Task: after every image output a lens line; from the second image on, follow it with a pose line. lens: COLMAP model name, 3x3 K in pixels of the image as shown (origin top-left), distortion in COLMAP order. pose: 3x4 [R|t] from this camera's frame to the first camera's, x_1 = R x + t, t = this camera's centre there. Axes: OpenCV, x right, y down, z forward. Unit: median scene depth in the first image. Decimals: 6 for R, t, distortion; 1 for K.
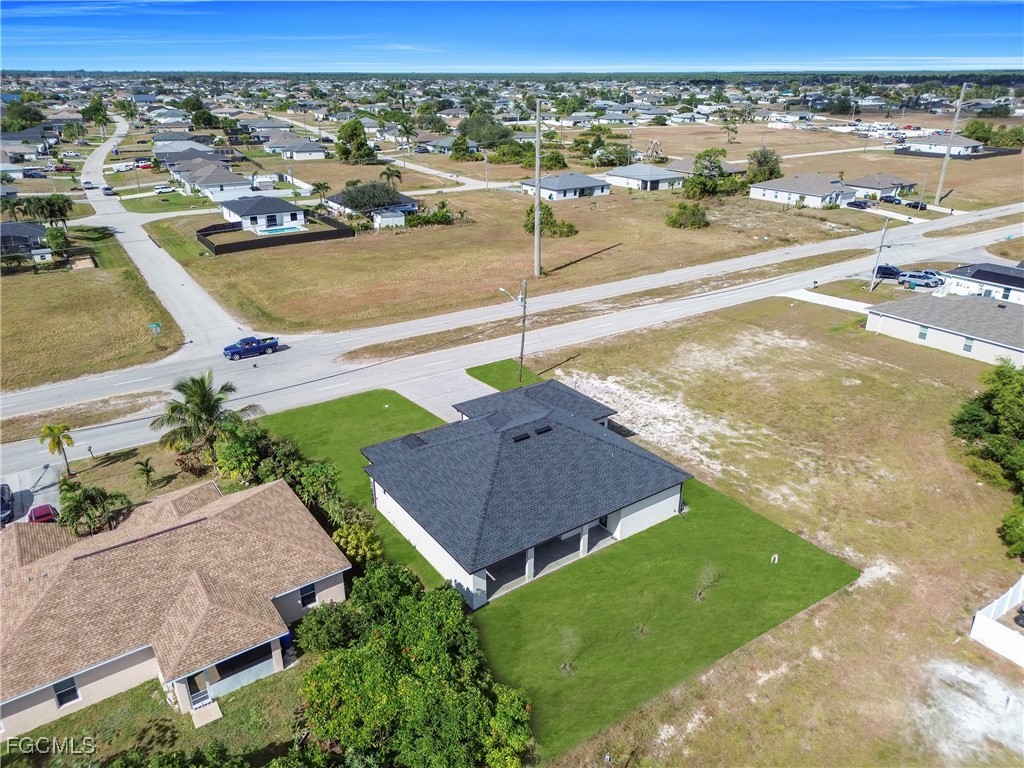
lens RADIAL K [[716.7, 0, 512.0], [0, 716.7, 384.0], [0, 0, 1]] dist [0.059914, -0.061088]
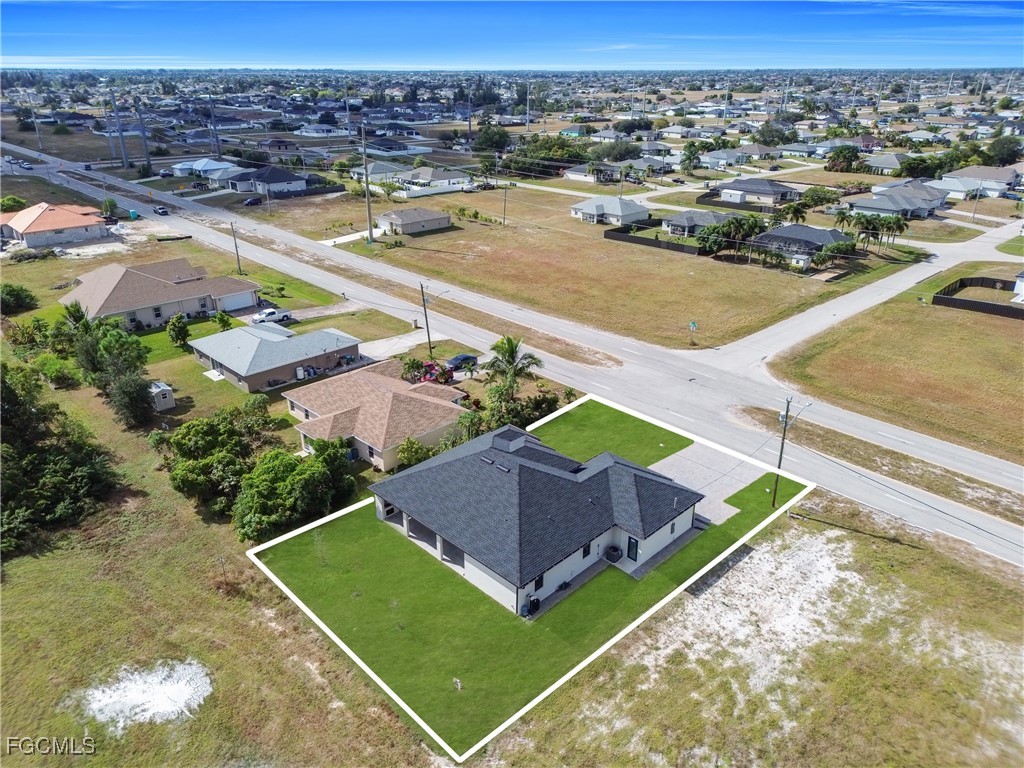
lens RADIAL K [[716.7, 0, 512.0], [0, 716.7, 384.0], [0, 0, 1]] dist [0.059914, -0.061088]
pose [[0.170009, 0.393661, -0.903398, 0.667014], [-0.390036, 0.868761, 0.305167, -0.266583], [0.904969, 0.300477, 0.301239, 0.390407]]
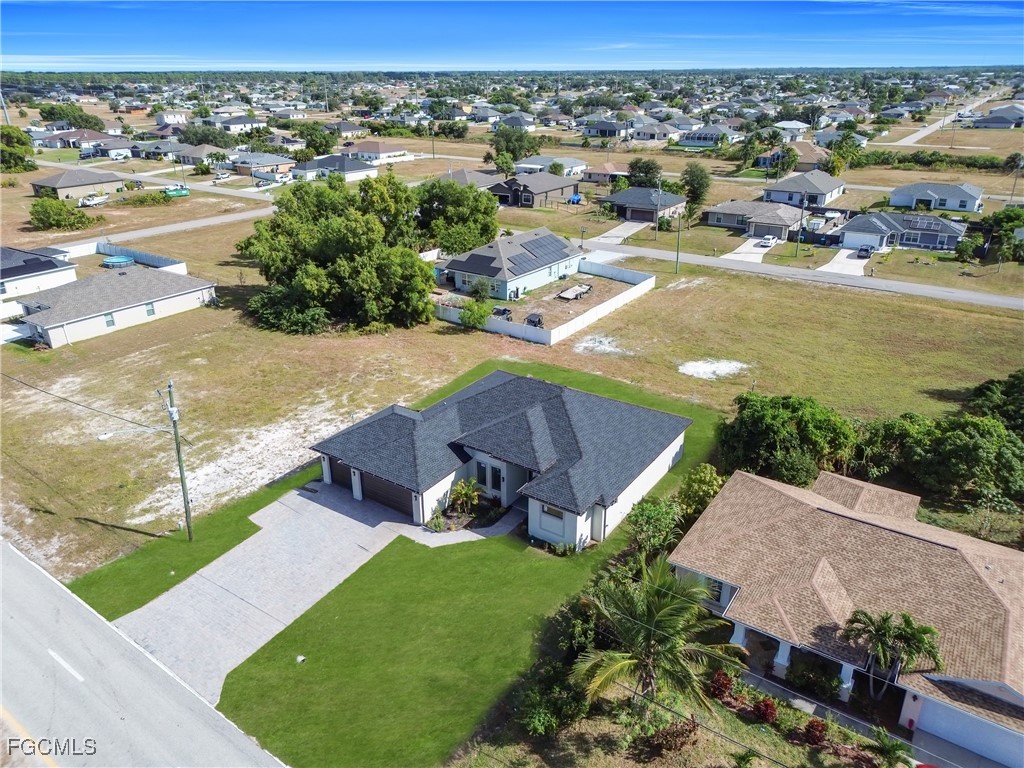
lens RADIAL K [[716.7, 0, 512.0], [0, 716.7, 384.0], [0, 0, 1]] dist [0.059914, -0.061088]
pose [[-0.351712, -0.371631, 0.859179, -0.562915], [0.375347, 0.784823, 0.493120, -0.307297], [-0.857562, 0.495927, -0.136541, 0.751031]]
